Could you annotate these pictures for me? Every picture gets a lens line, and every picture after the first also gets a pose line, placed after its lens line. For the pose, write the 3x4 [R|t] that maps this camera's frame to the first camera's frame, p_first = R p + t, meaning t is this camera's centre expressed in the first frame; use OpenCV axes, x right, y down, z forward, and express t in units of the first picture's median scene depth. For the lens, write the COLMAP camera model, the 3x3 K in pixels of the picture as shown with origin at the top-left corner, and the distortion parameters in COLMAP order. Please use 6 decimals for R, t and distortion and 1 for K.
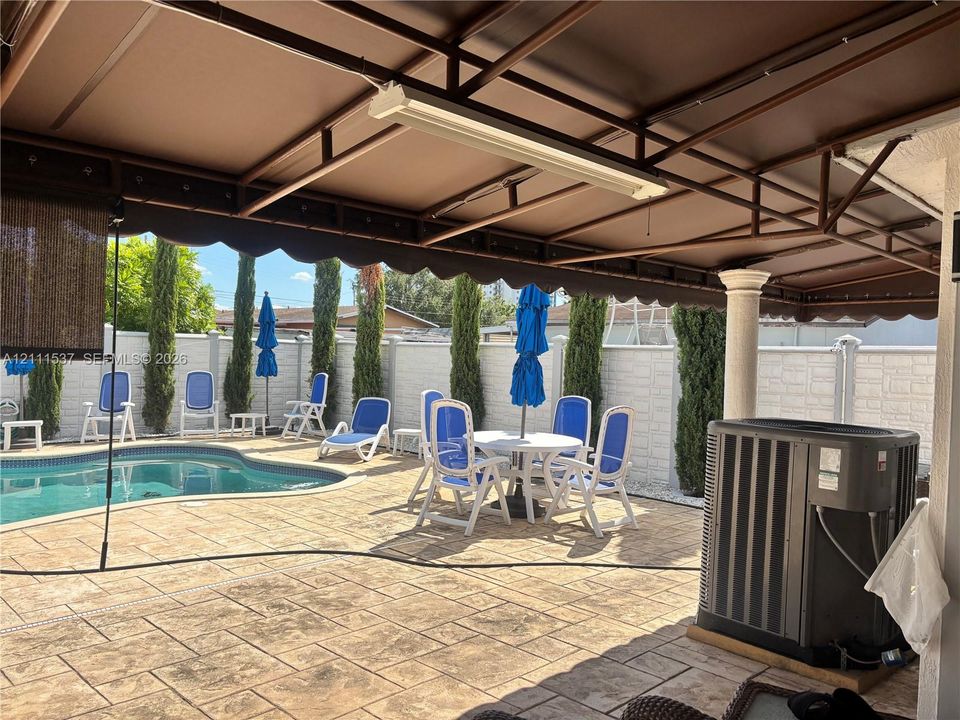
lens RADIAL K [[730.1, 0, 480.0], [0, 730.1, 360.0], [0, 0, 1]] dist [0.045907, -0.038215]
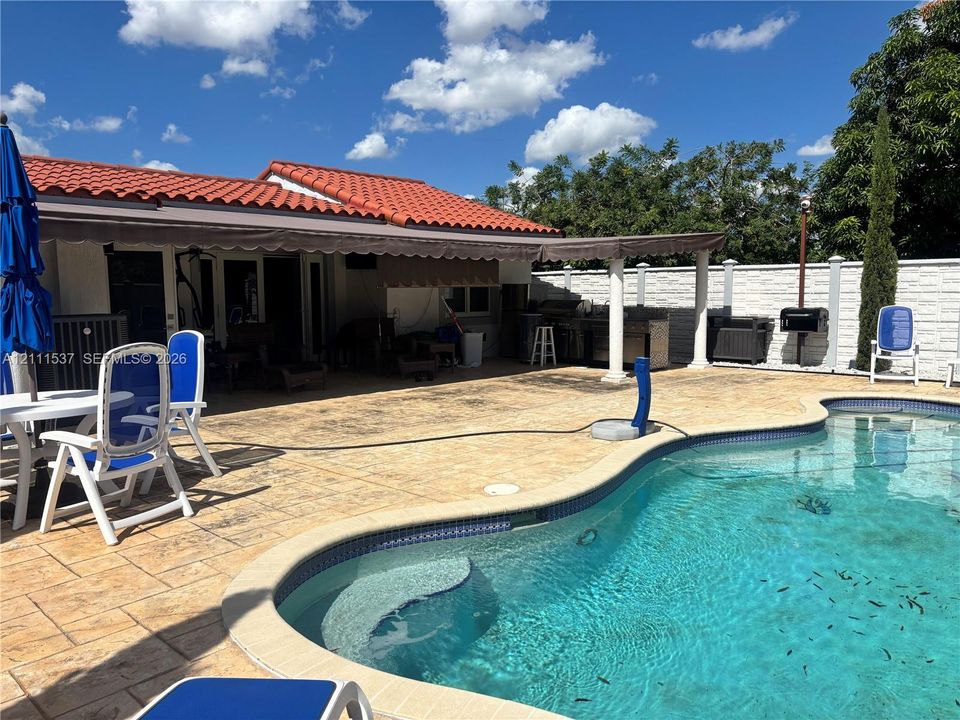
lens RADIAL K [[730.1, 0, 480.0], [0, 730.1, 360.0], [0, 0, 1]] dist [0.045907, -0.038215]
pose [[-0.999915, -0.011868, -0.005334, -0.399007], [-0.012365, 0.994340, 0.105524, -0.010893], [0.004052, 0.105581, -0.994402, 1.897967]]
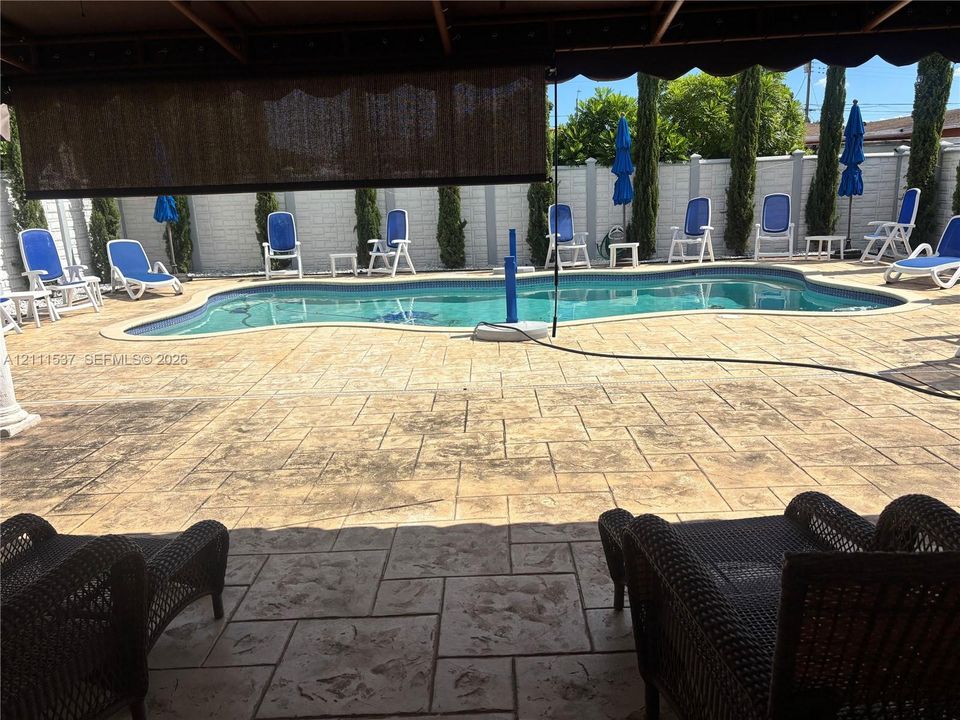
lens RADIAL K [[730.1, 0, 480.0], [0, 730.1, 360.0], [0, 0, 1]] dist [0.045907, -0.038215]
pose [[0.689648, 0.111632, -0.715489, 0.159525], [0.055772, 0.976924, 0.206179, 0.013479], [0.721994, -0.182095, 0.667507, -0.015823]]
